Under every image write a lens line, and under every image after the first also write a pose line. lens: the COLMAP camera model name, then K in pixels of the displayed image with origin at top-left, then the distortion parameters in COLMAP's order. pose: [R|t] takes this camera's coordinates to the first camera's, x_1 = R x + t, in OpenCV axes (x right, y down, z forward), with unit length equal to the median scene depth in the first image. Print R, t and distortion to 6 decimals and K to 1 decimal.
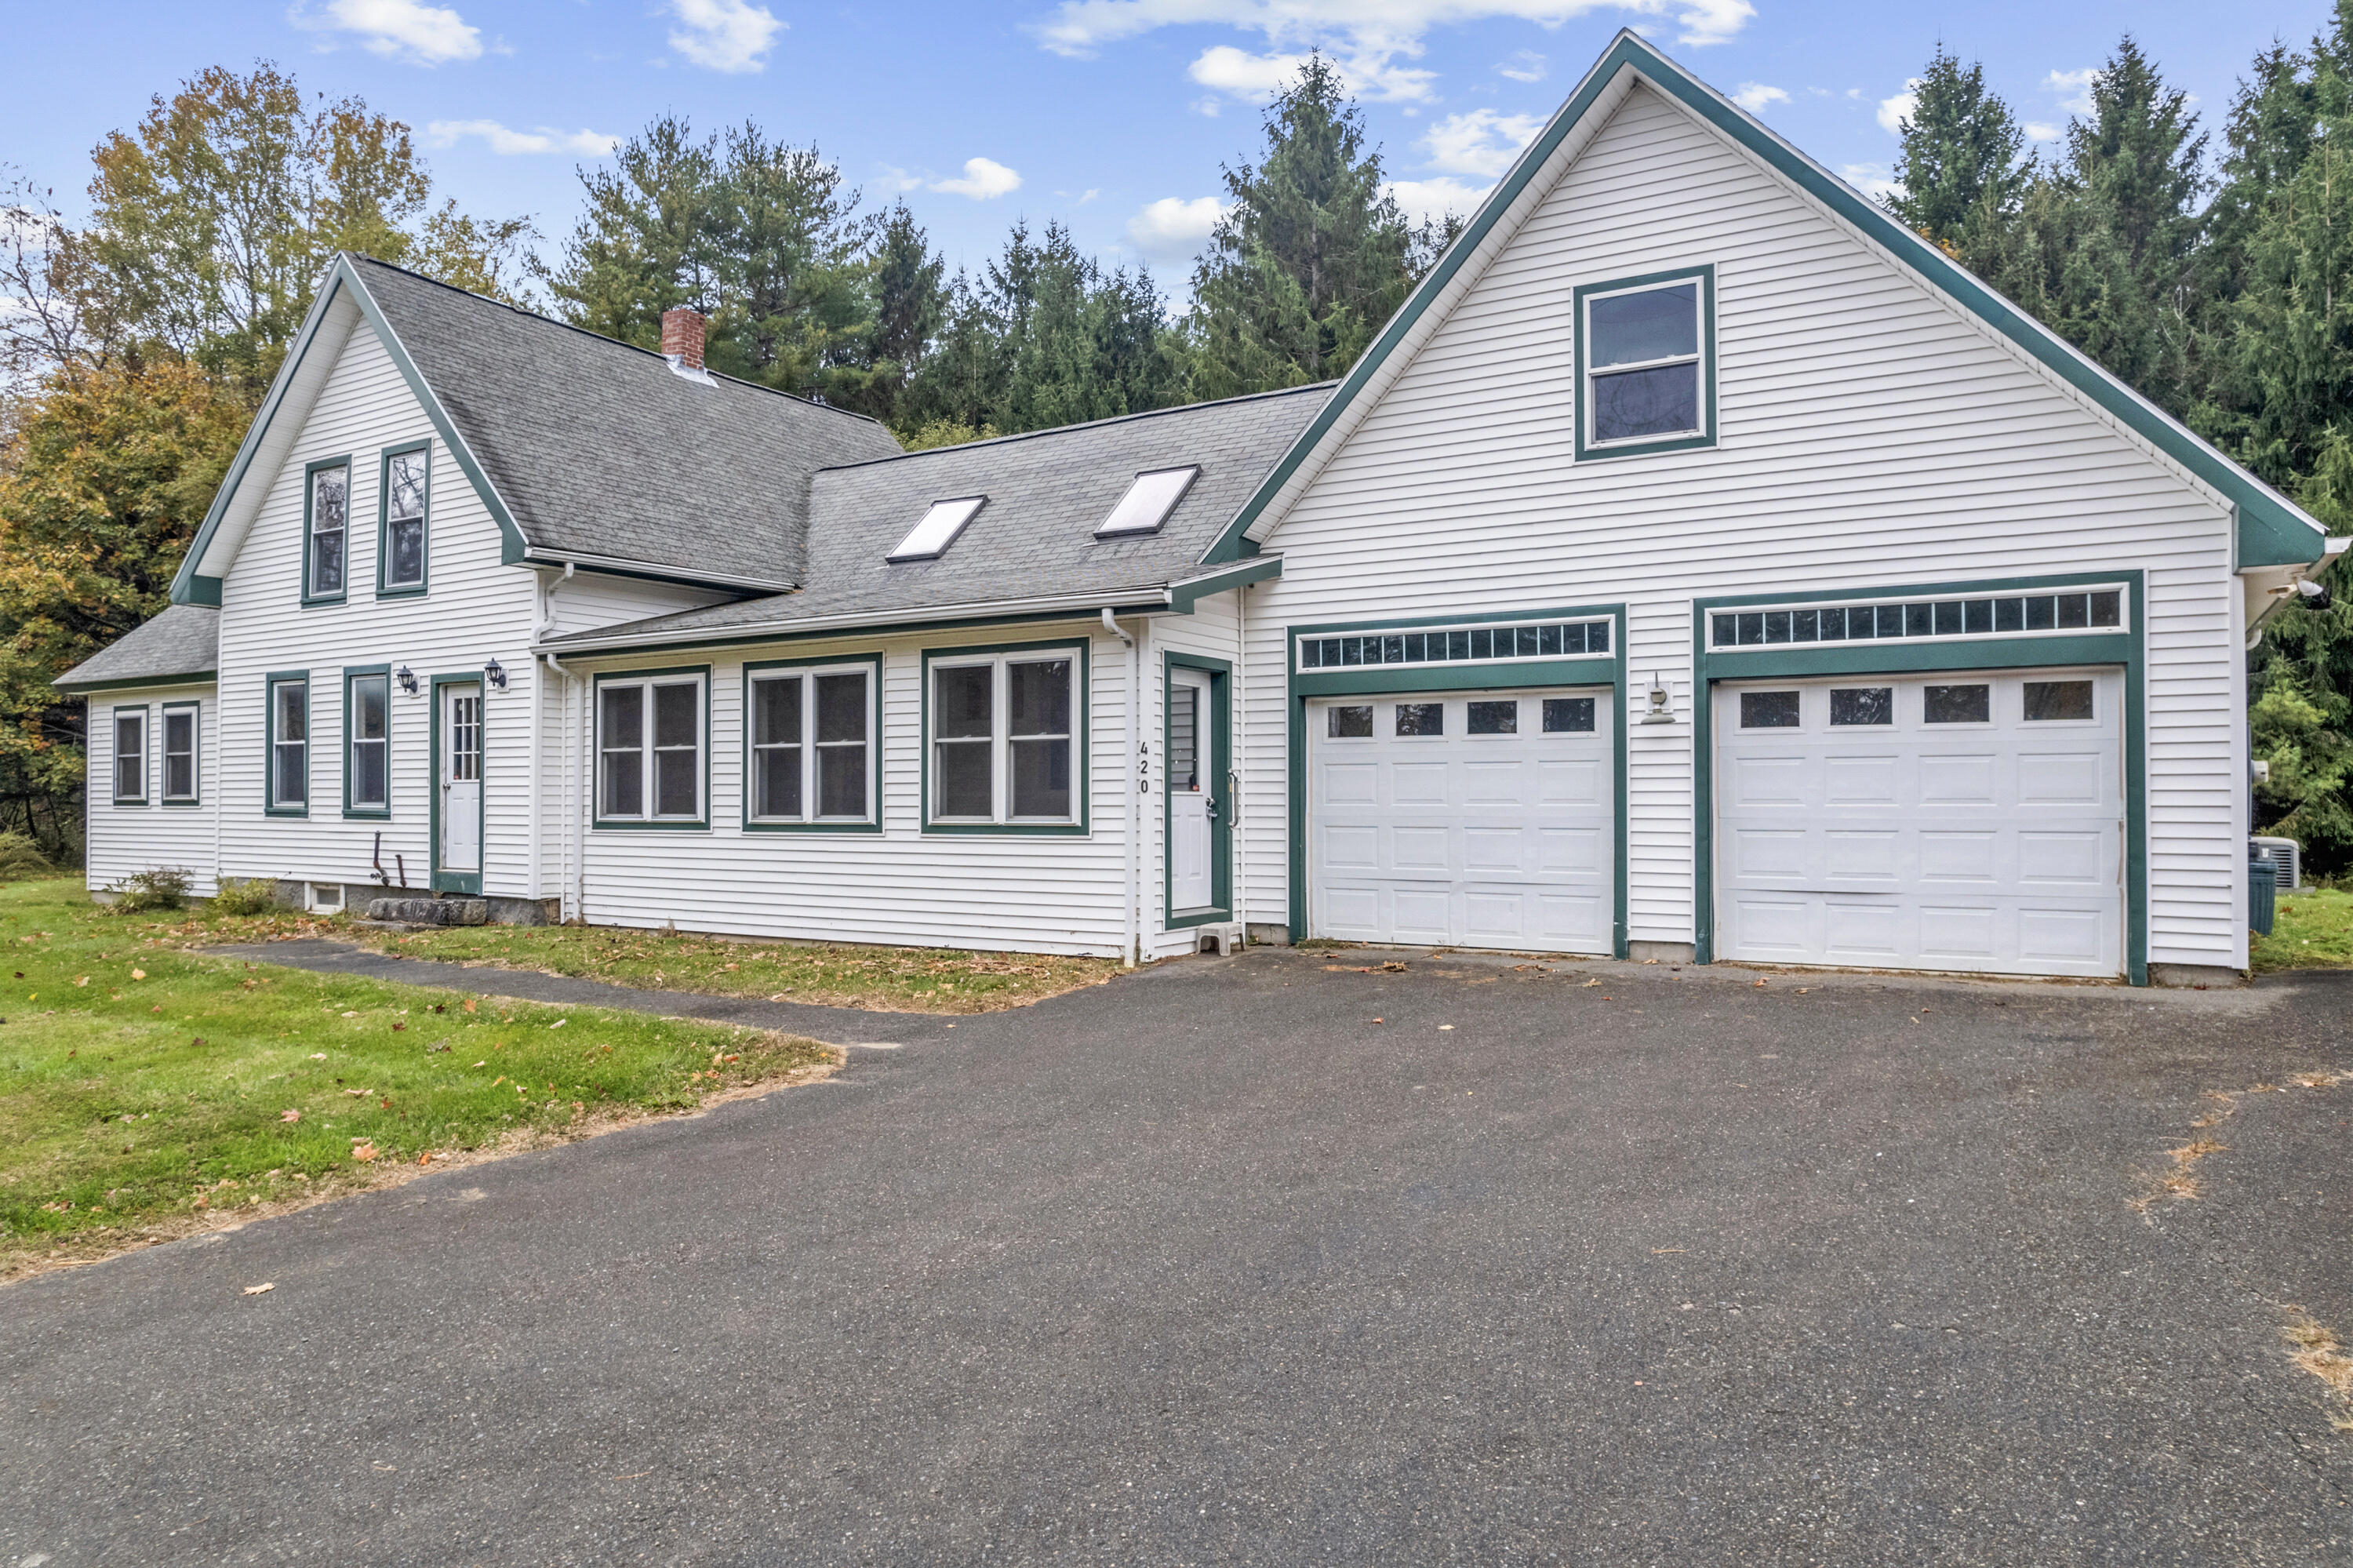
lens RADIAL K [[1504.1, 0, 1183.8], [0, 1504.1, 790.9], [0, 0, 1]] dist [-0.077109, 0.067723]
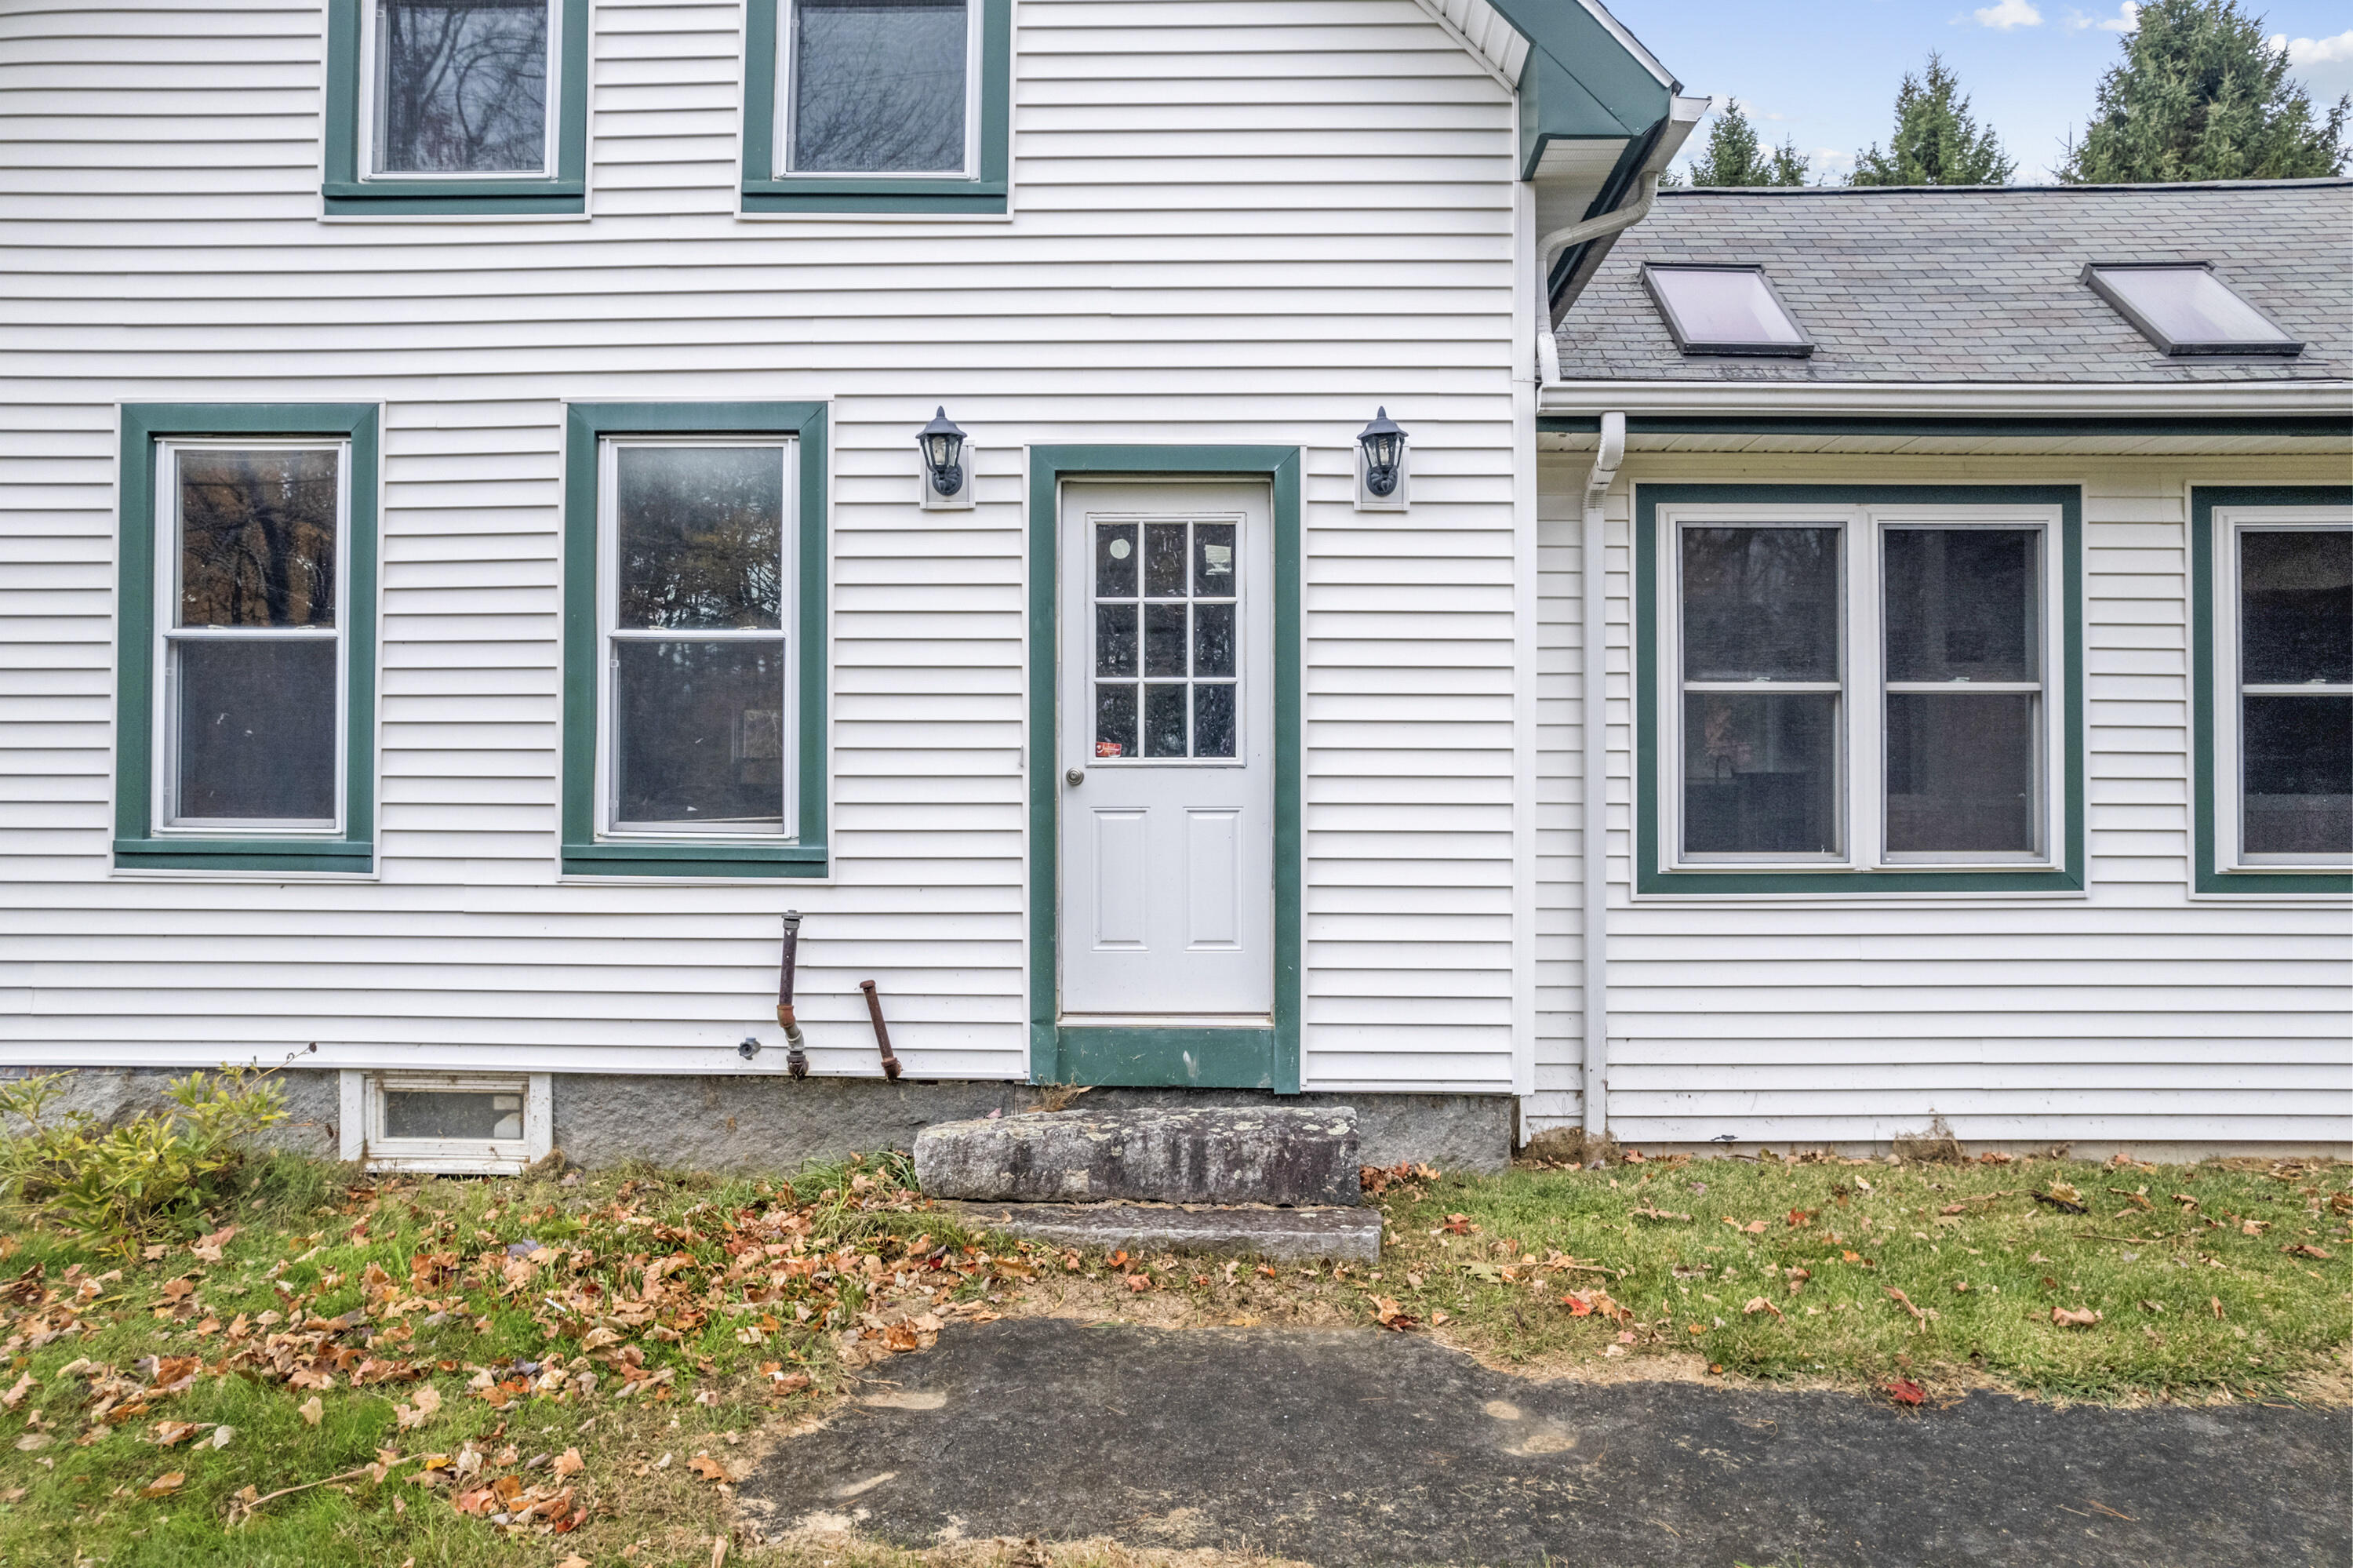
lens RADIAL K [[1504.1, 0, 1183.8], [0, 1504.1, 790.9], [0, 0, 1]] dist [-0.077109, 0.067723]
pose [[0.862931, 0.006129, 0.505284, -0.866011], [-0.005091, 0.999981, -0.003436, 0.002123], [-0.505296, 0.000393, 0.862946, 0.915439]]
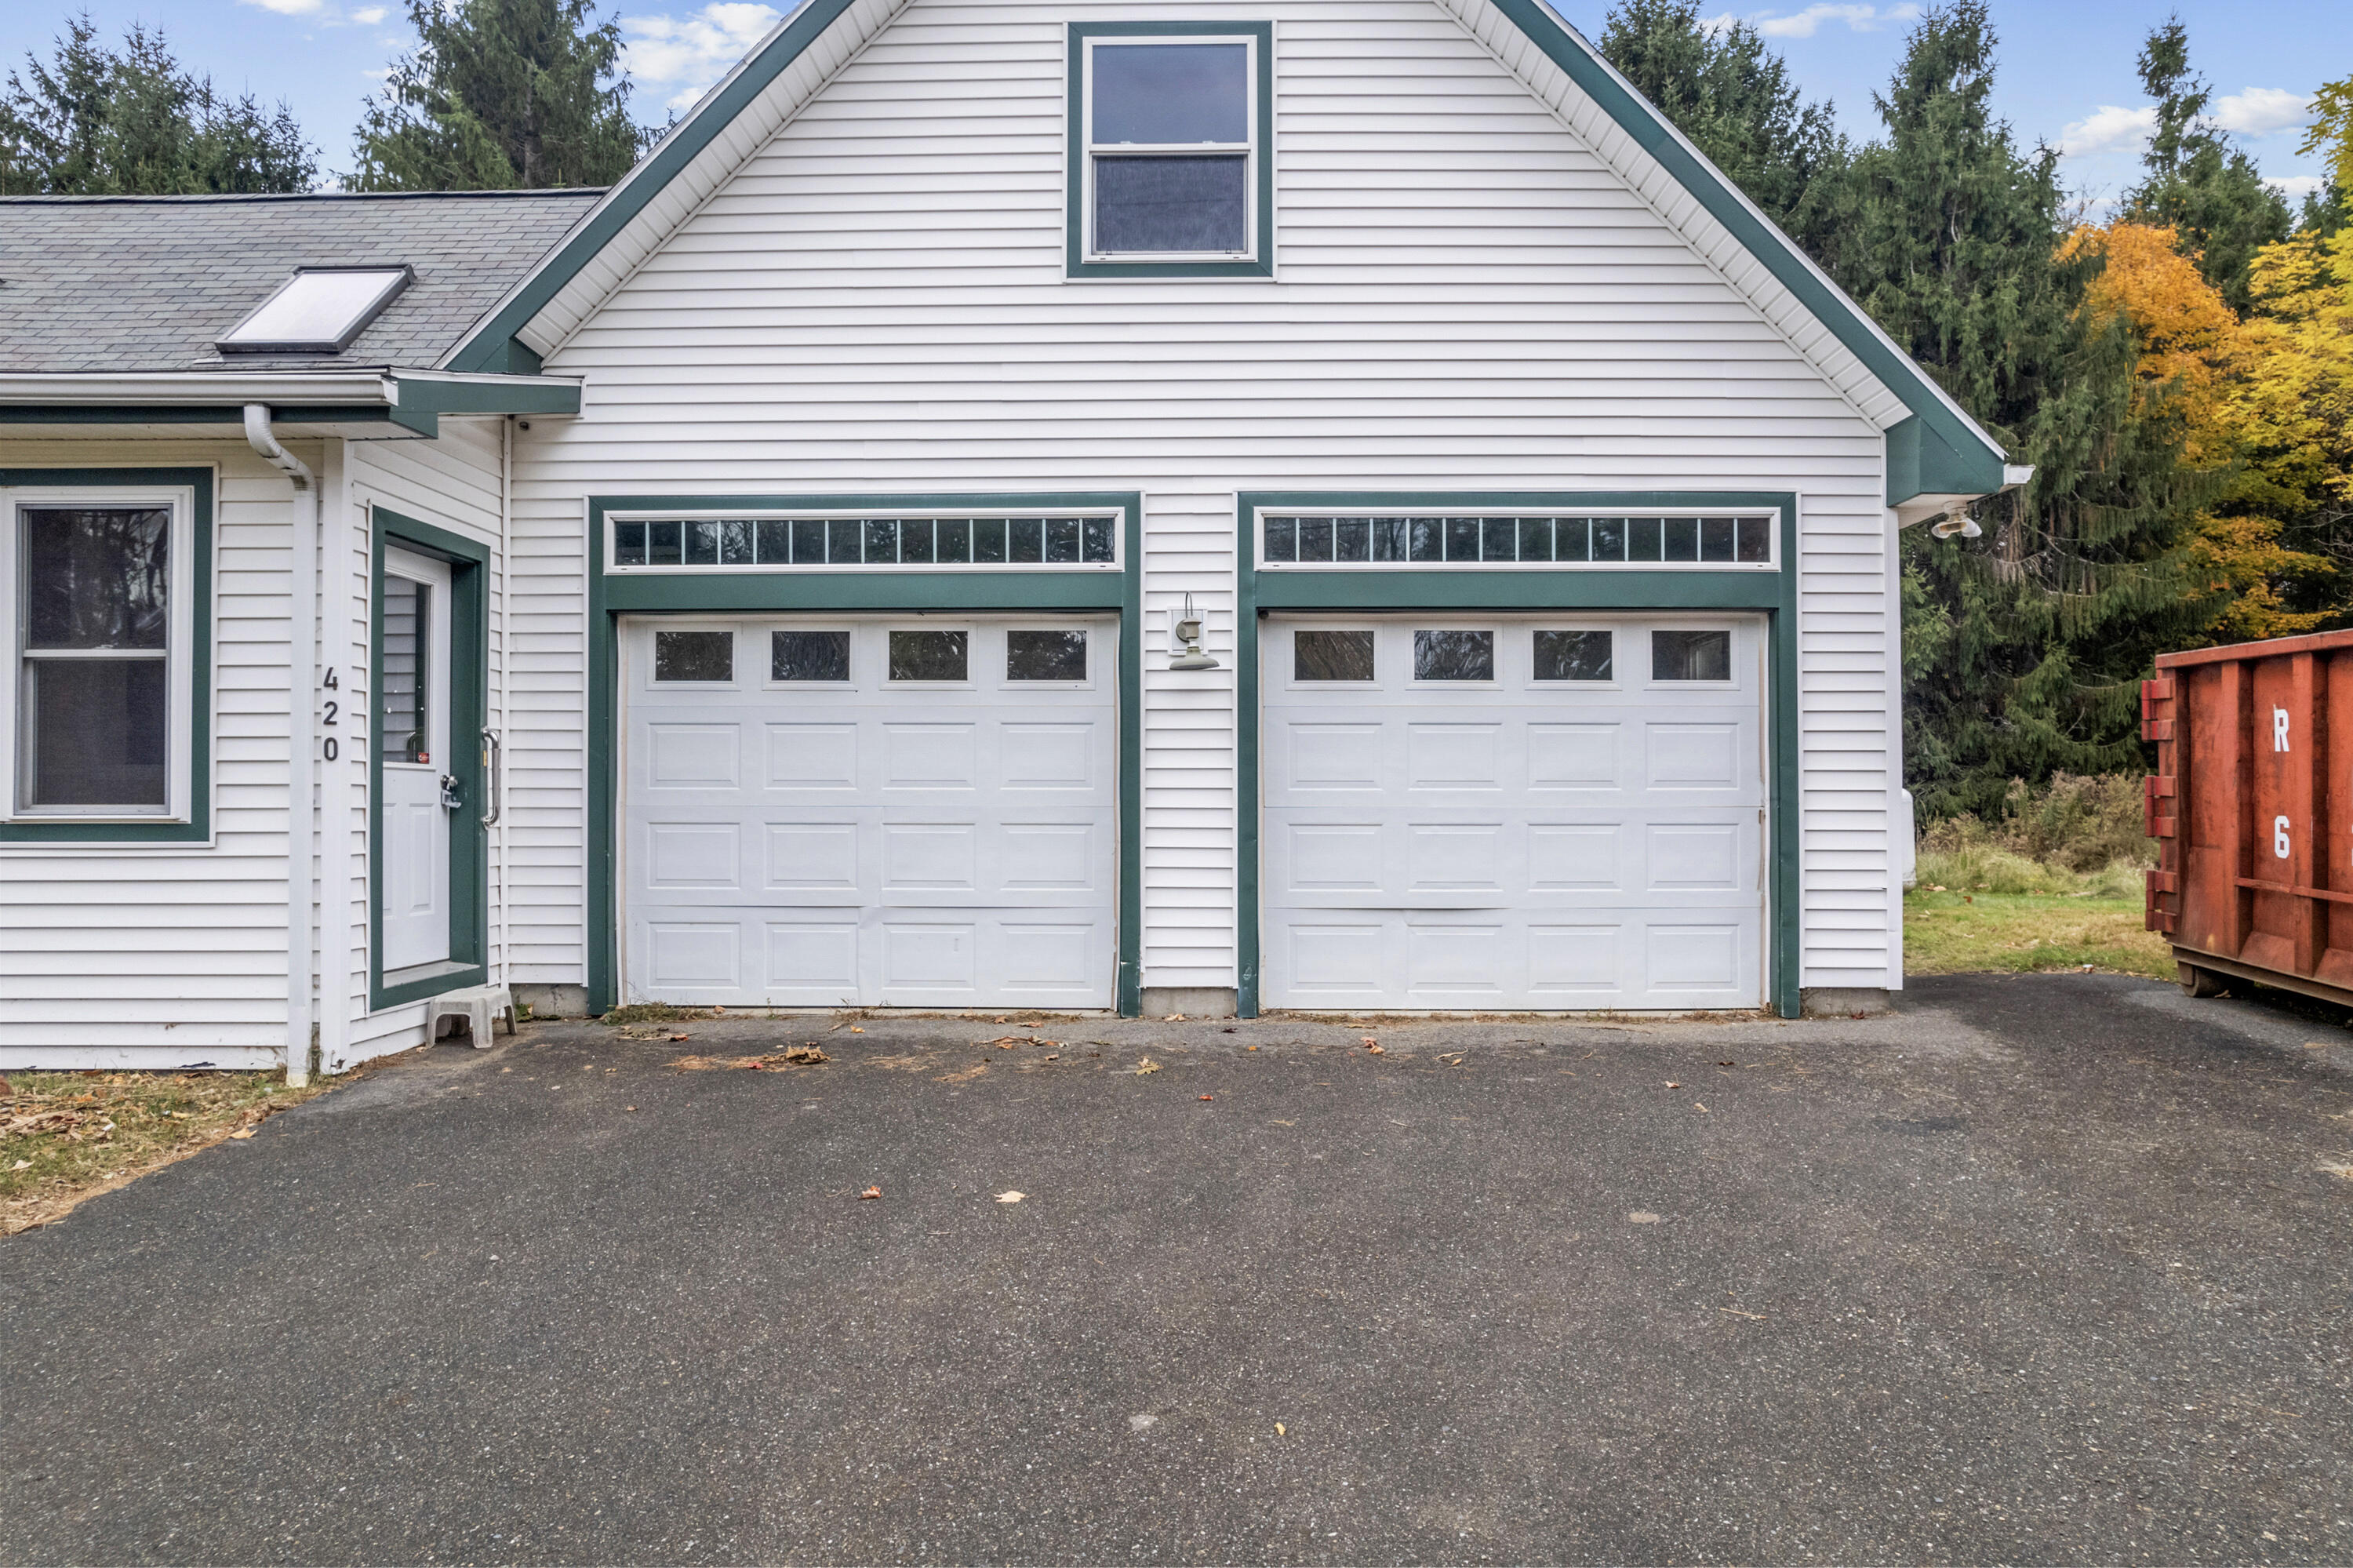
lens RADIAL K [[1504.1, 0, 1183.8], [0, 1504.1, 790.9], [0, 0, 1]] dist [-0.077109, 0.067723]
pose [[0.862523, 0.006072, 0.505981, -0.029251], [-0.005129, 0.999982, -0.003258, 0.011734], [-0.505991, 0.000215, 0.862539, 0.375944]]
